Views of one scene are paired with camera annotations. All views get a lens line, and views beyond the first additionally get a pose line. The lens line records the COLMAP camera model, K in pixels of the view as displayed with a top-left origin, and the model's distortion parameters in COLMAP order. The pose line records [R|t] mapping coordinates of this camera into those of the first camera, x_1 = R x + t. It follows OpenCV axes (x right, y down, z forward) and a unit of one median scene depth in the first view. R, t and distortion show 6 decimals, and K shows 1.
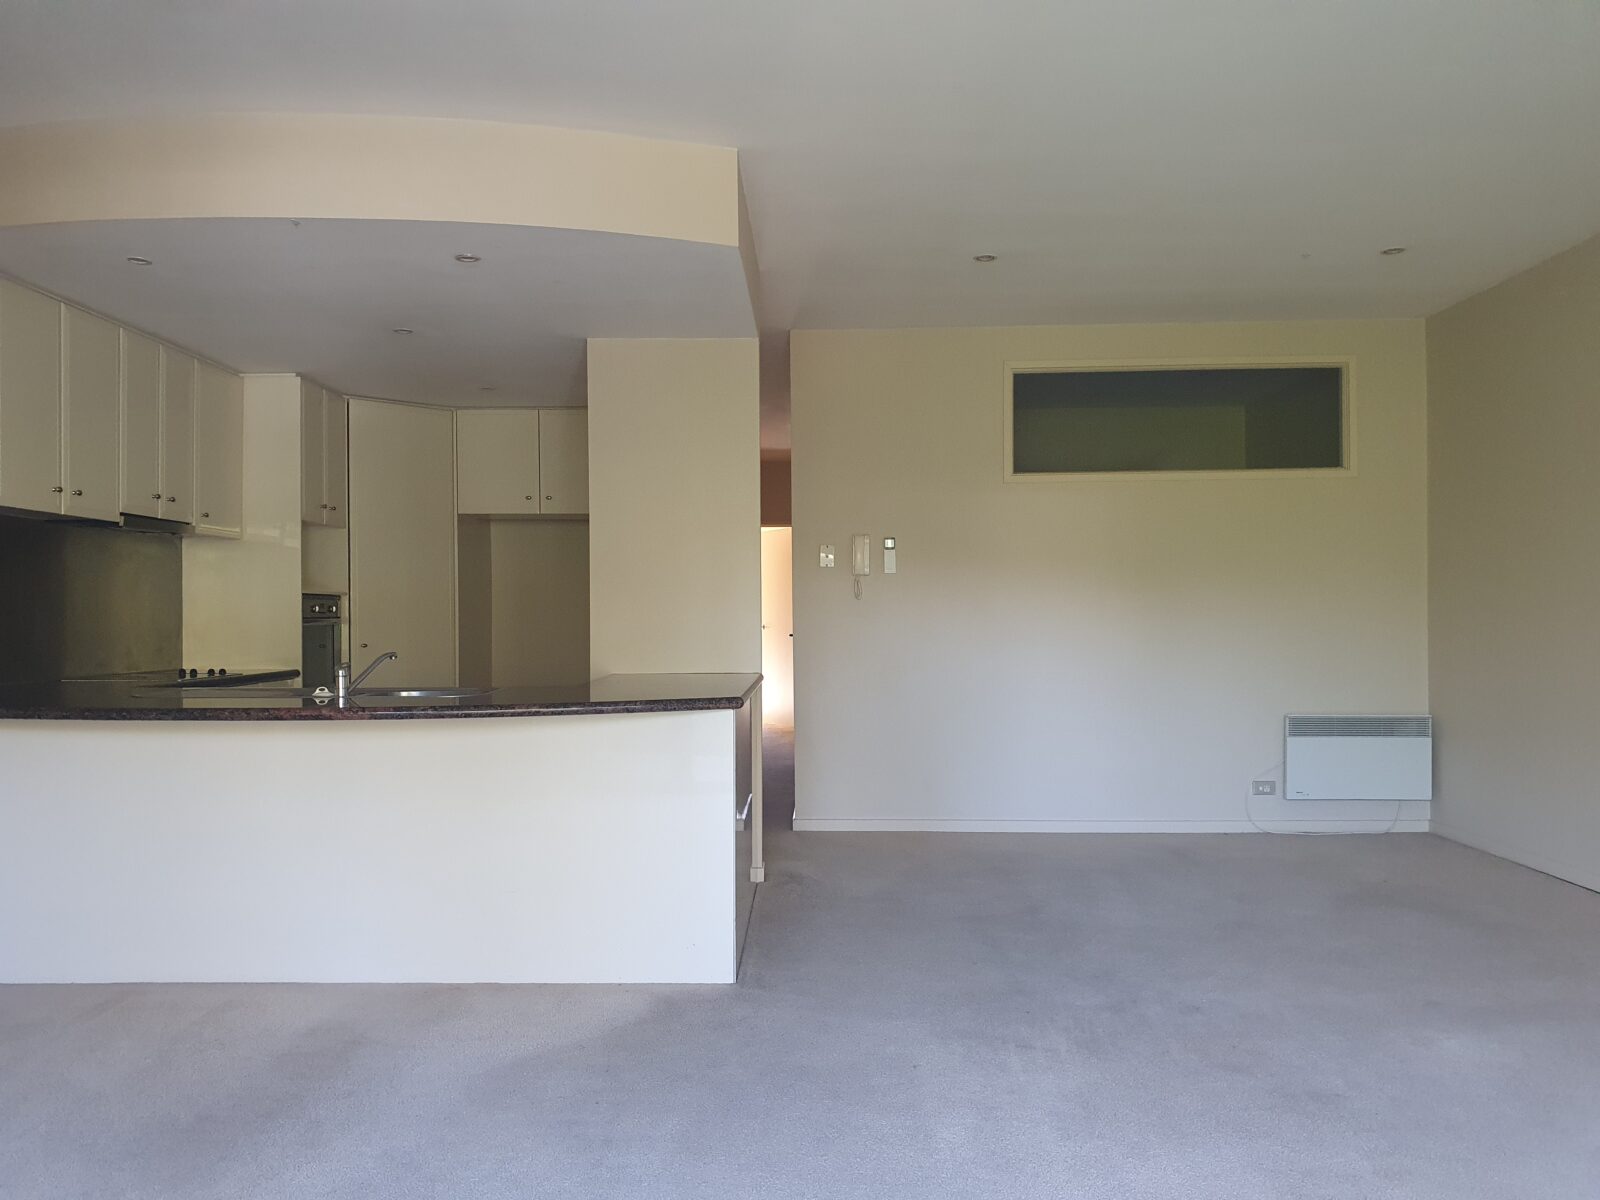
lens RADIAL K [[1233.8, 0, 800.0], [0, 1233.8, 600.0], [0, 0, 1]] dist [0.006907, -0.000334]
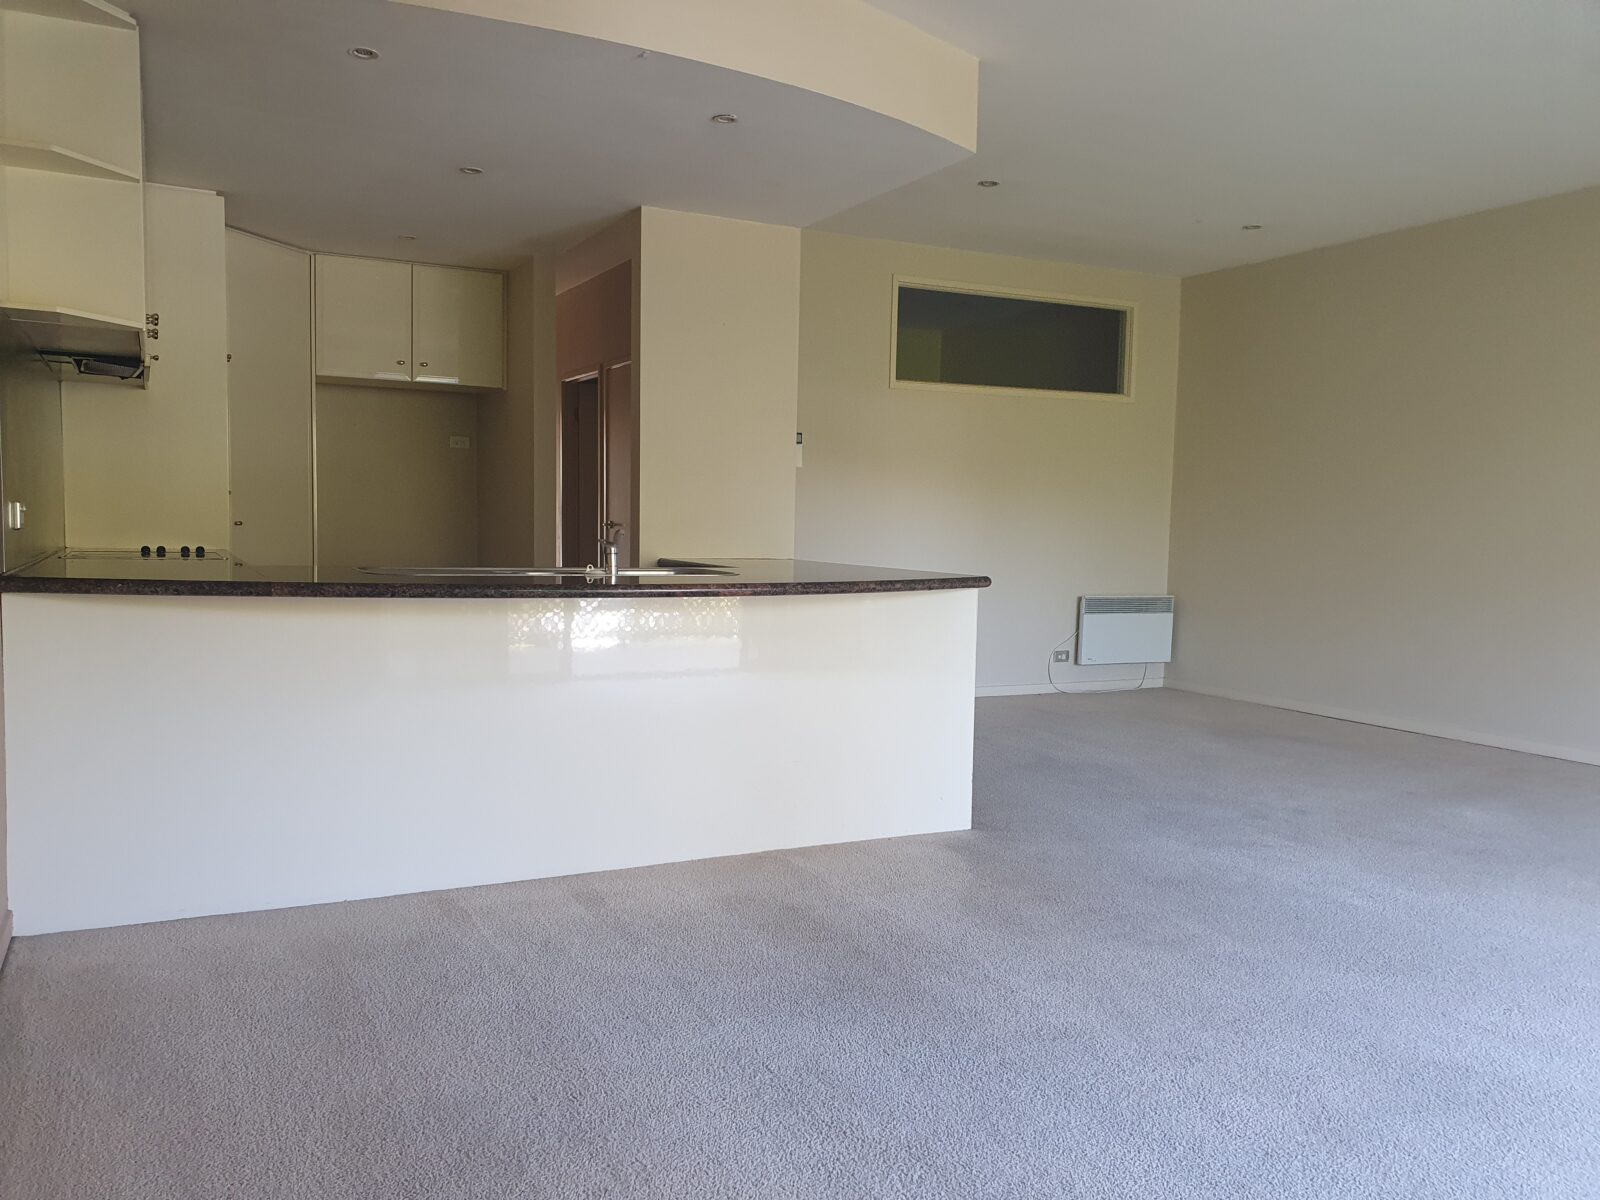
lens RADIAL K [[1222.5, 0, 800.0], [0, 1222.5, 600.0], [0, 0, 1]] dist [0.055015, -0.002615]
pose [[0.883416, -0.008423, 0.468514, -0.424798], [-0.030716, 0.996647, 0.075836, 0.013506], [-0.467582, -0.081386, 0.880195, 0.063067]]
